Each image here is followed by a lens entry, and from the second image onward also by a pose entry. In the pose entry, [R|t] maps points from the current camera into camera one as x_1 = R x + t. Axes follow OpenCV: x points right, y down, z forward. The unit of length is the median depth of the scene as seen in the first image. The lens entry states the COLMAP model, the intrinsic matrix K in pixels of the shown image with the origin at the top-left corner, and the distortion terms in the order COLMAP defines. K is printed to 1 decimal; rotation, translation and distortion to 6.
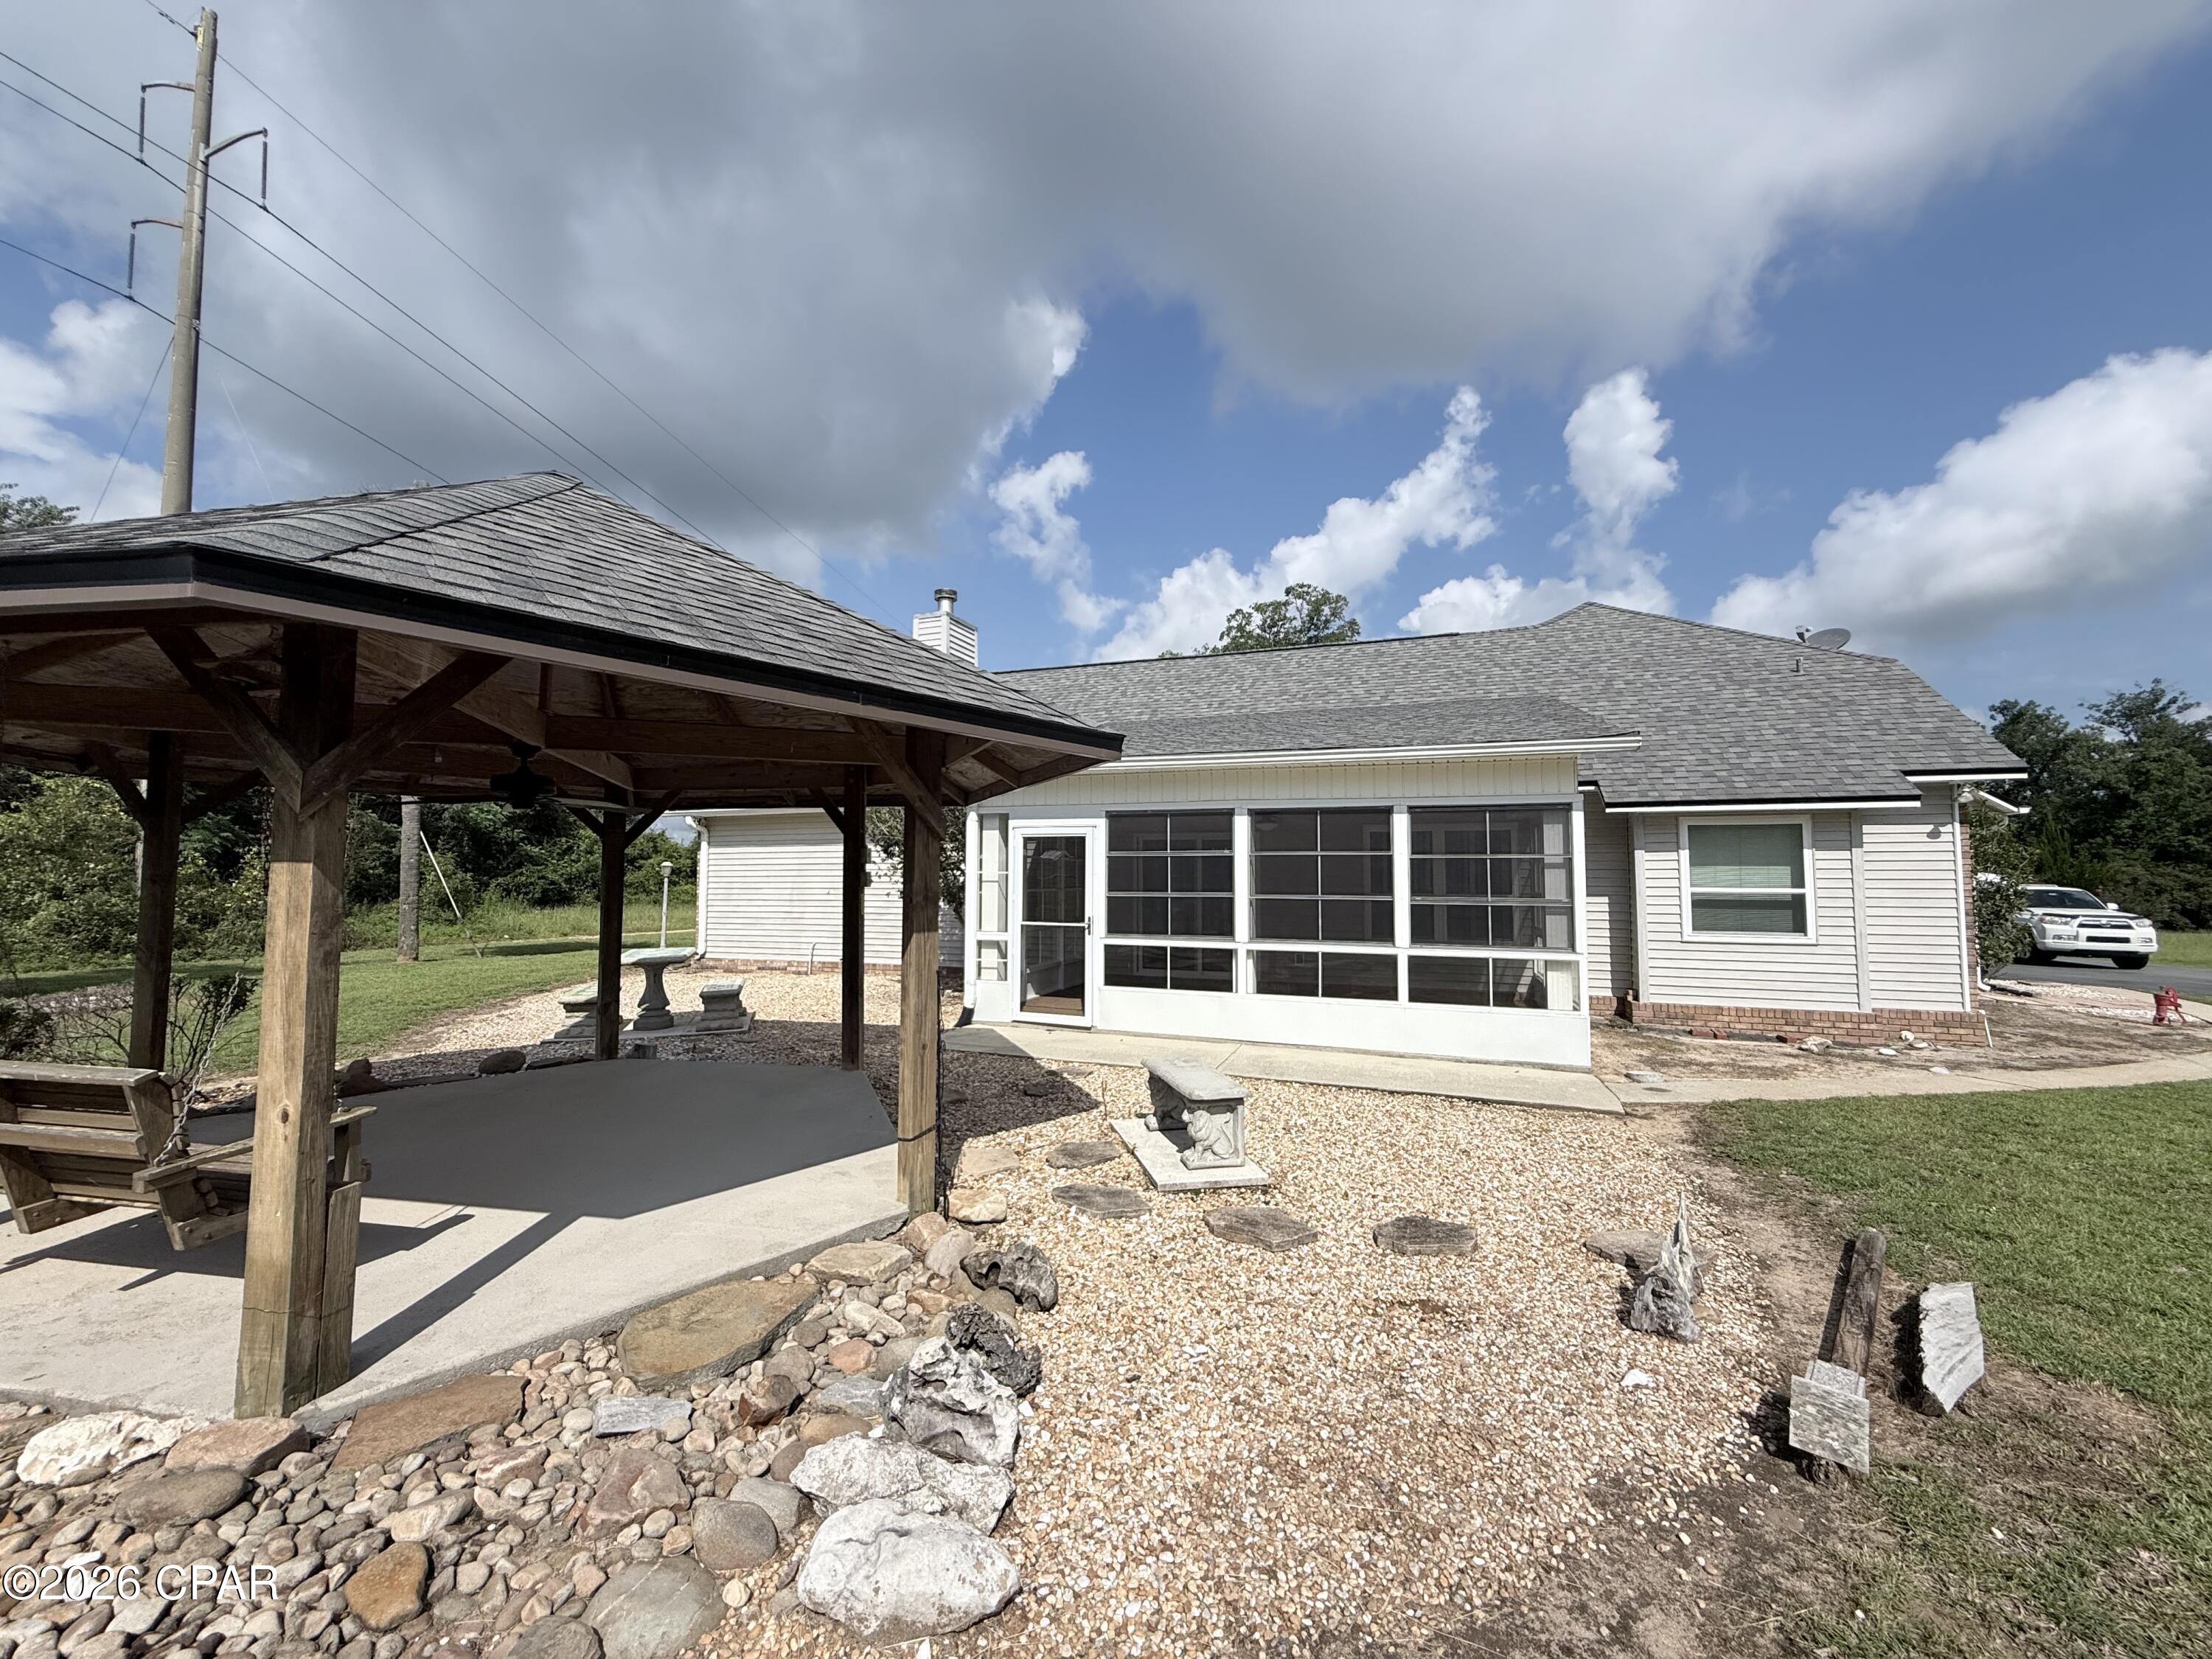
lens RADIAL K [[880.5, 0, 1113.5], [0, 880.5, 829.3], [0, 0, 1]] dist [0.000326, 0.000307]
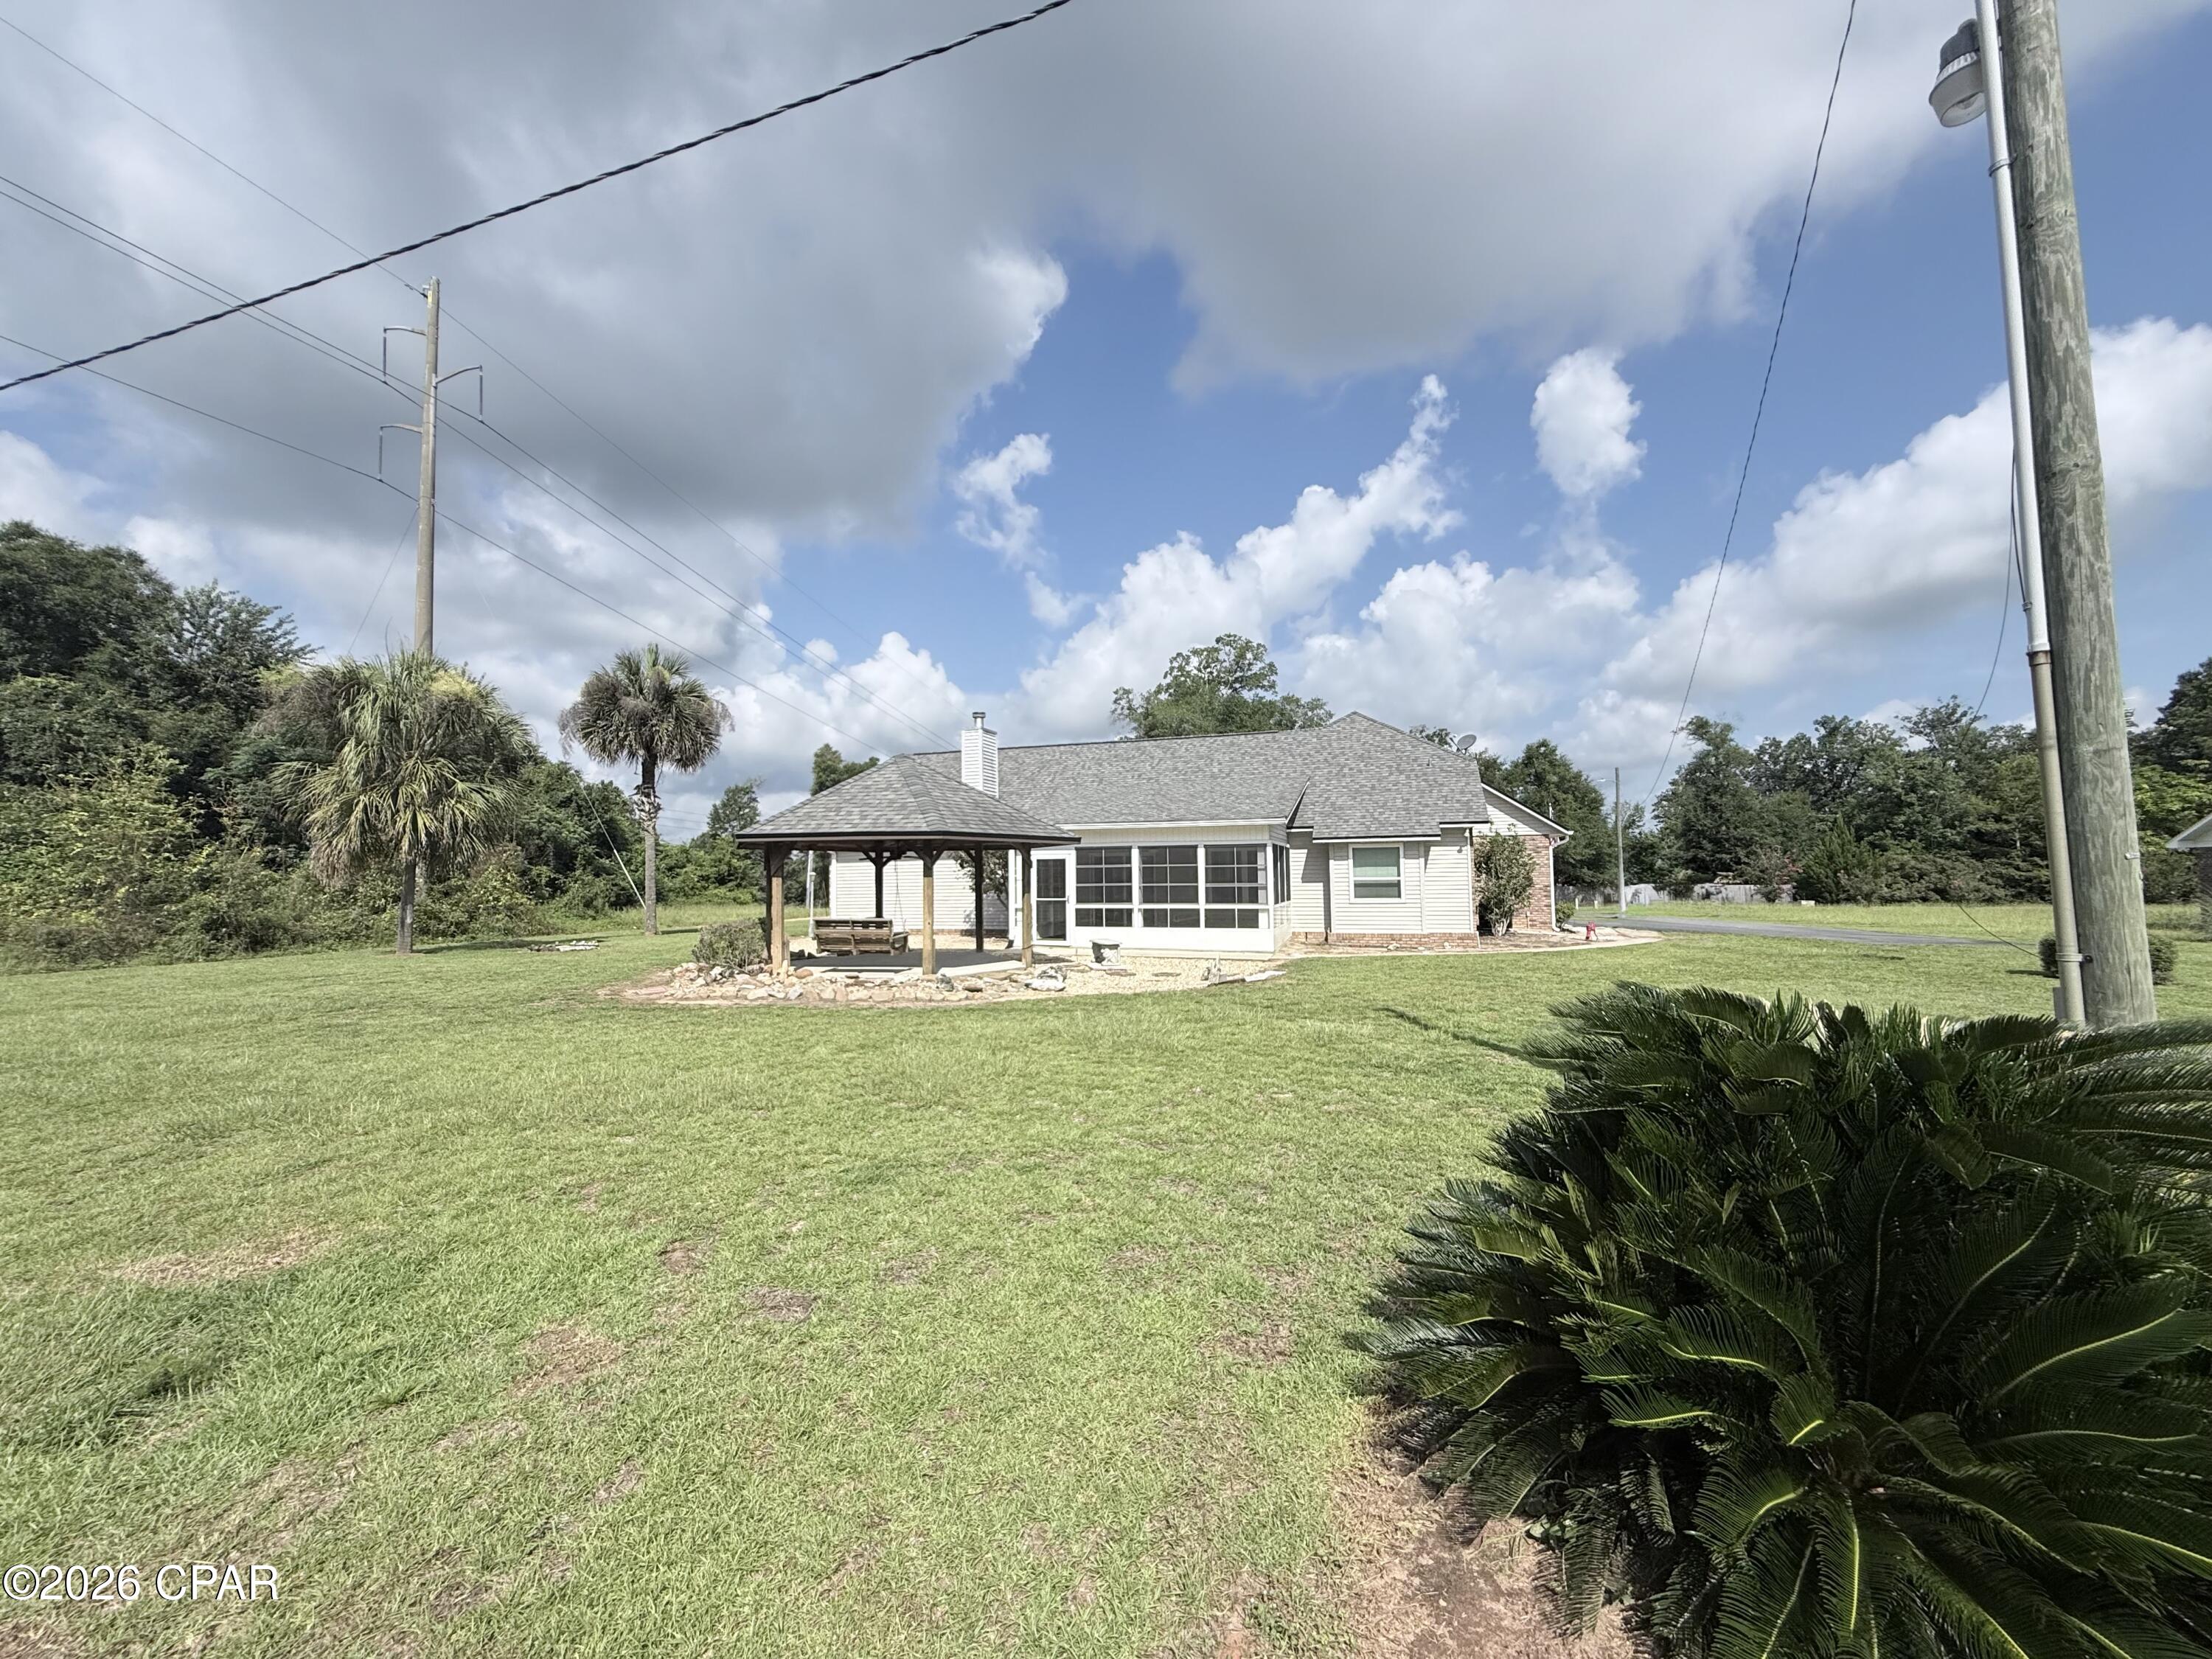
lens RADIAL K [[883.7, 0, 1101.1], [0, 883.7, 826.1], [0, 0, 1]] dist [-0.000405, 0.000853]
pose [[0.999539, -0.014984, 0.026401, -0.000751], [0.015043, 0.999885, -0.002062, -0.064217], [-0.026367, 0.002458, 0.999649, -1.143259]]
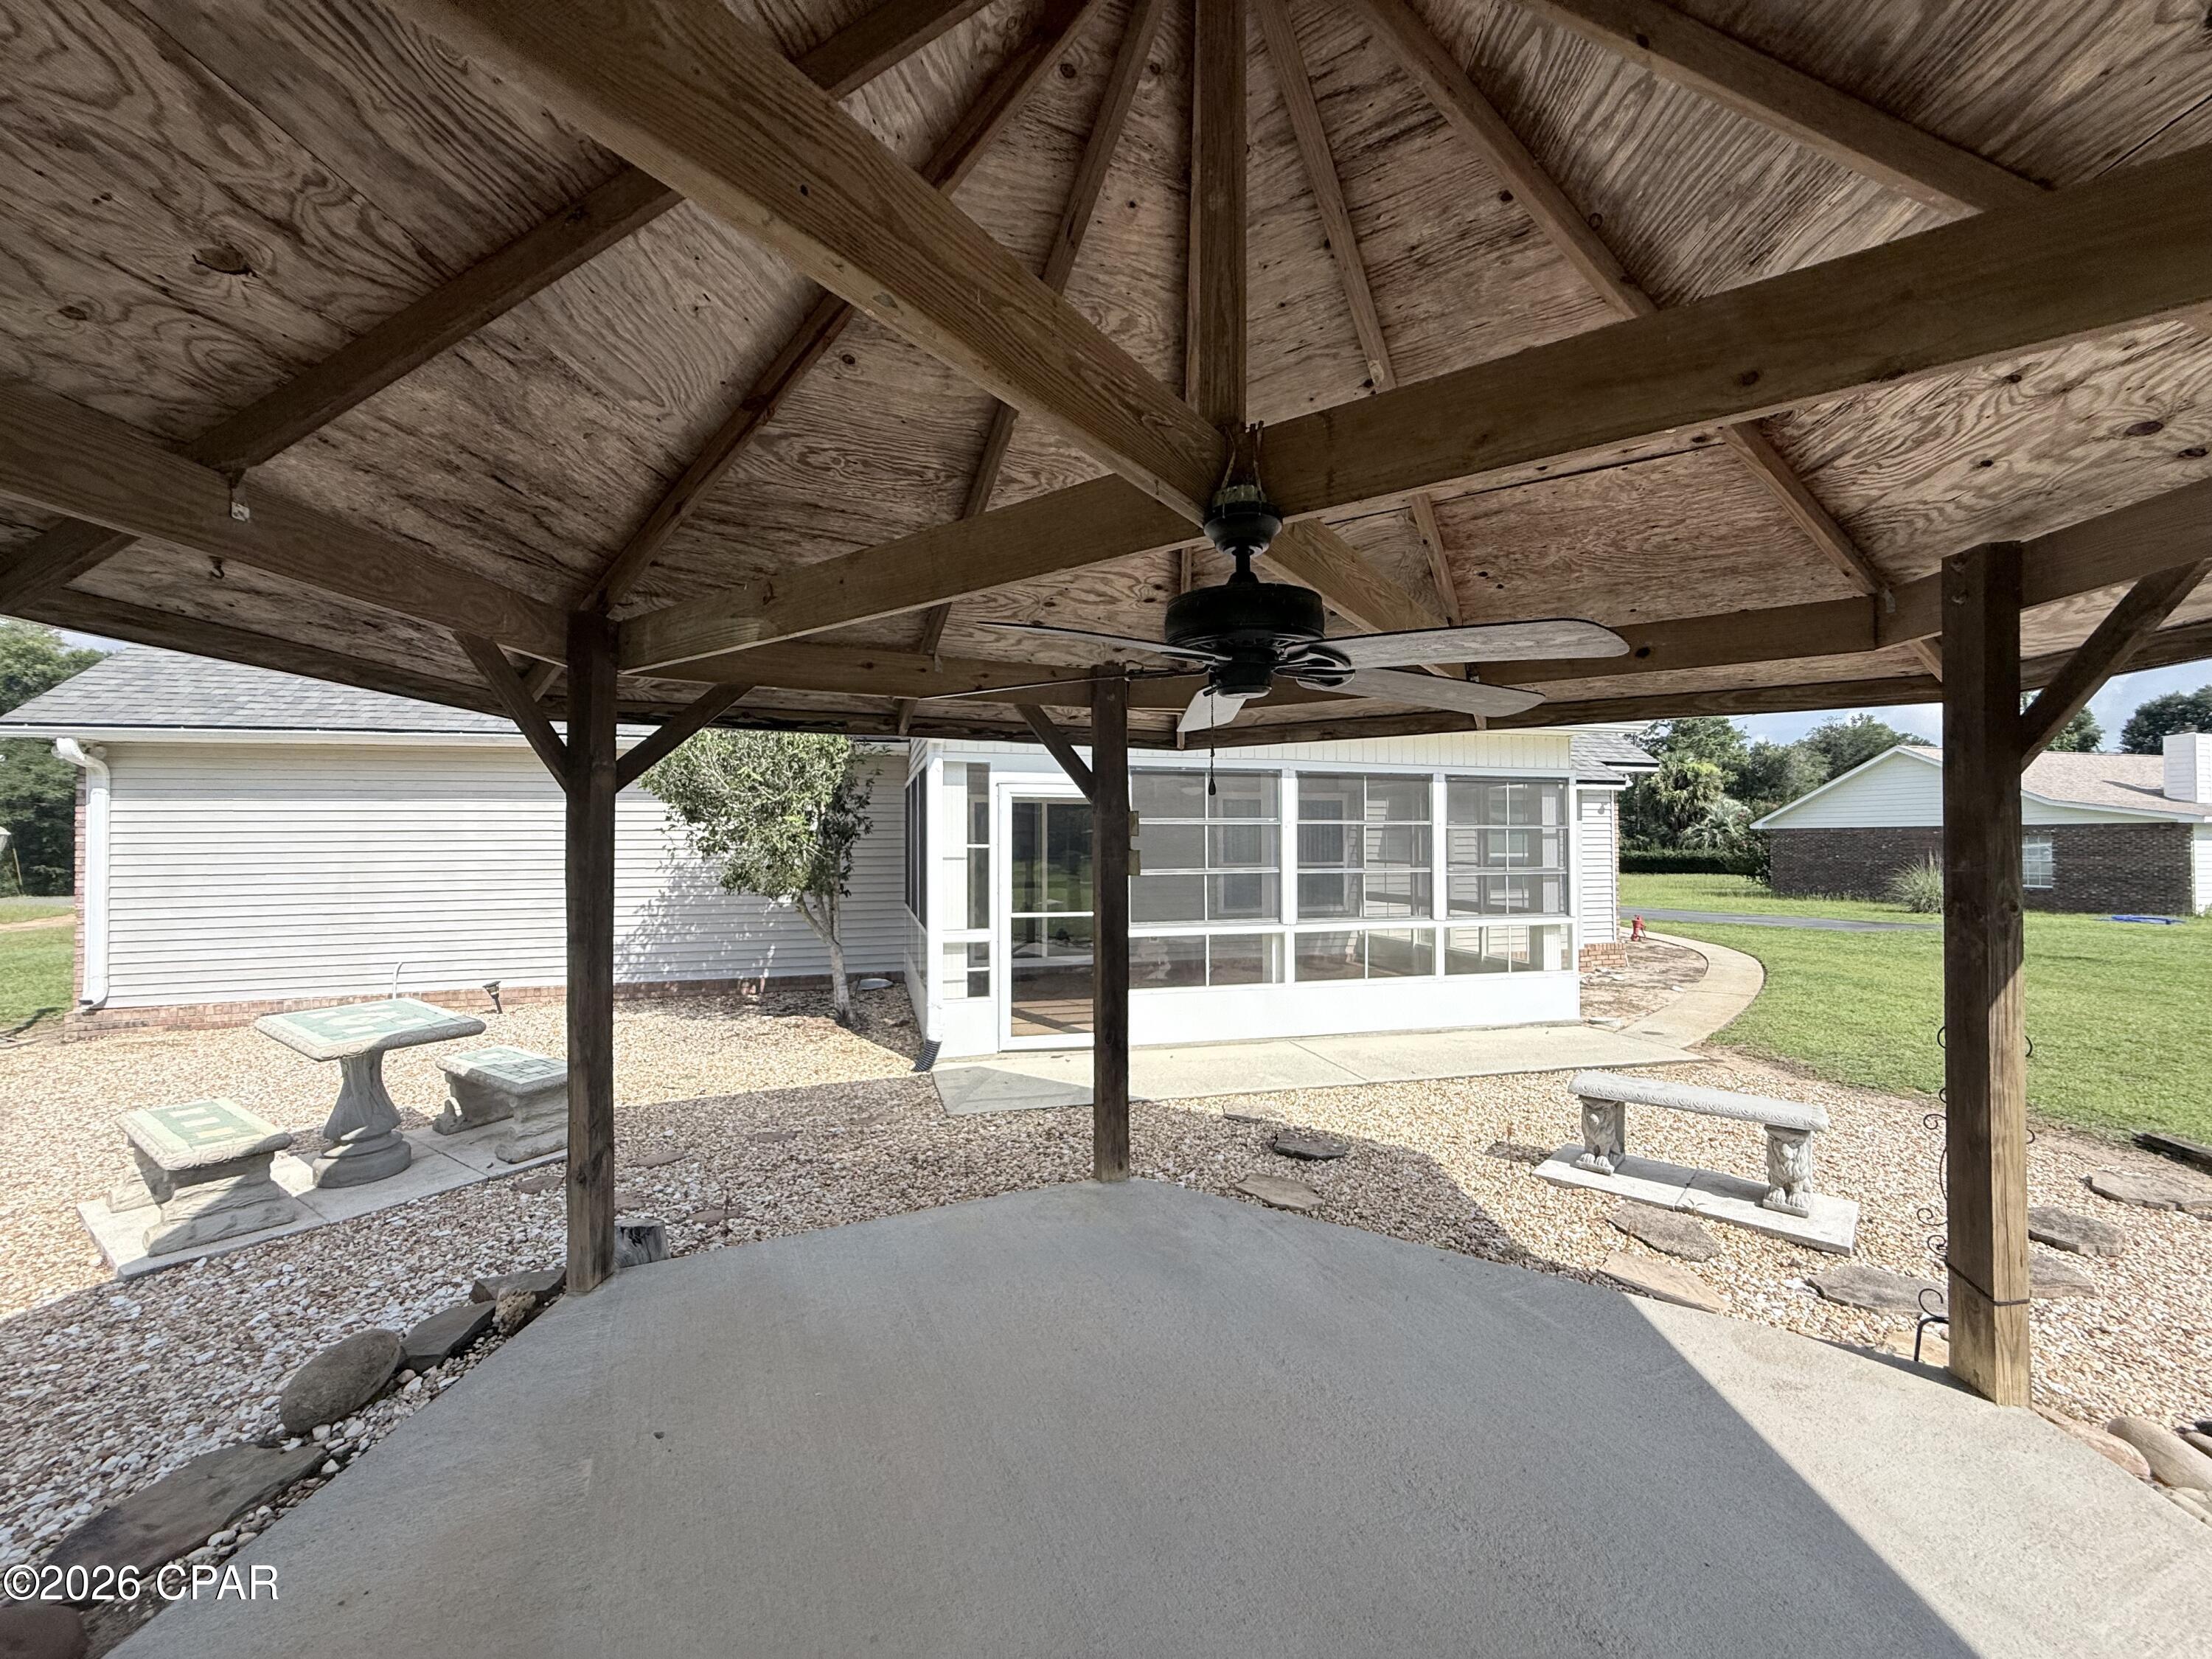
lens RADIAL K [[883.7, 0, 1101.1], [0, 883.7, 826.1], [0, 0, 1]] dist [-0.000405, 0.000853]
pose [[0.819410, 0.003692, 0.573196, -0.452889], [-0.026710, 0.999139, 0.031747, 0.007866], [-0.572585, -0.041323, 0.818803, 0.353355]]
